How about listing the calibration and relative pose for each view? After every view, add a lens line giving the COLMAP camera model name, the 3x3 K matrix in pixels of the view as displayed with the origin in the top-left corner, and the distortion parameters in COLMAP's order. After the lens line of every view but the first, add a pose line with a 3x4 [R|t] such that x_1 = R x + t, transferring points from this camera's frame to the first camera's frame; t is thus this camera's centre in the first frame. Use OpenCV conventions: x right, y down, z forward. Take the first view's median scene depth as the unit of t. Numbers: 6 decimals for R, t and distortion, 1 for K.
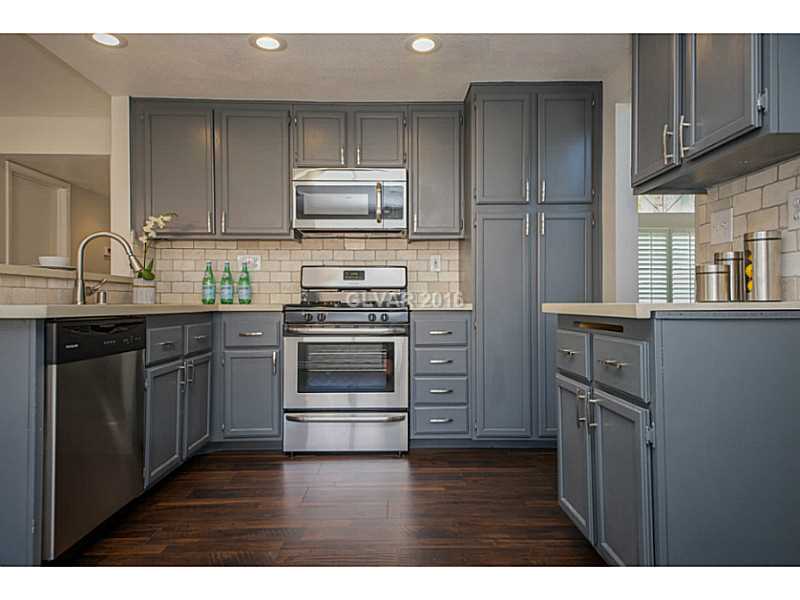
lens RADIAL K [[512.7, 0, 400.9], [0, 512.7, 298.9], [0, 0, 1]] dist [0.038037, 0.002725]
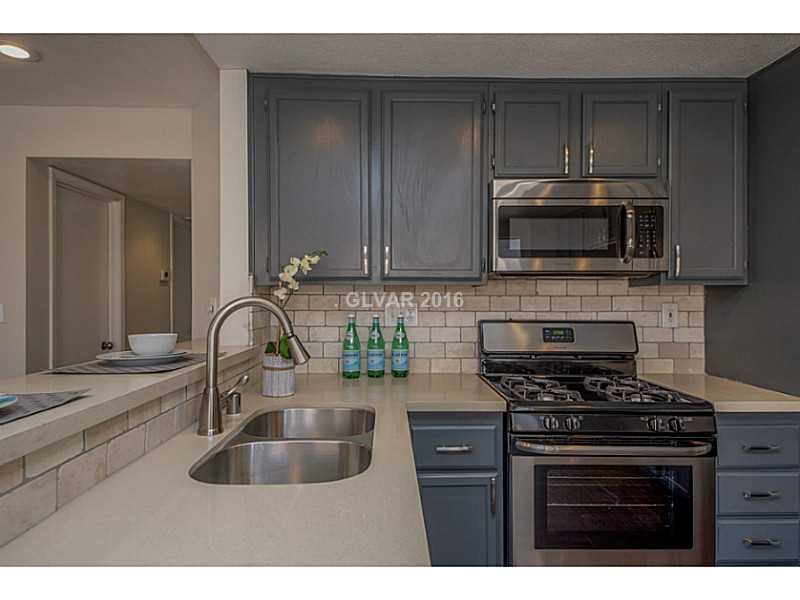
lens RADIAL K [[487.2, 0, 401.8], [0, 487.2, 298.7], [0, 0, 1]] dist [0.035278, -0.001054]
pose [[0.999993, 0.003653, 0.000041, -0.302290], [-0.003653, 0.999983, 0.004478, -0.097105], [-0.000024, -0.004479, 0.999990, 0.351393]]
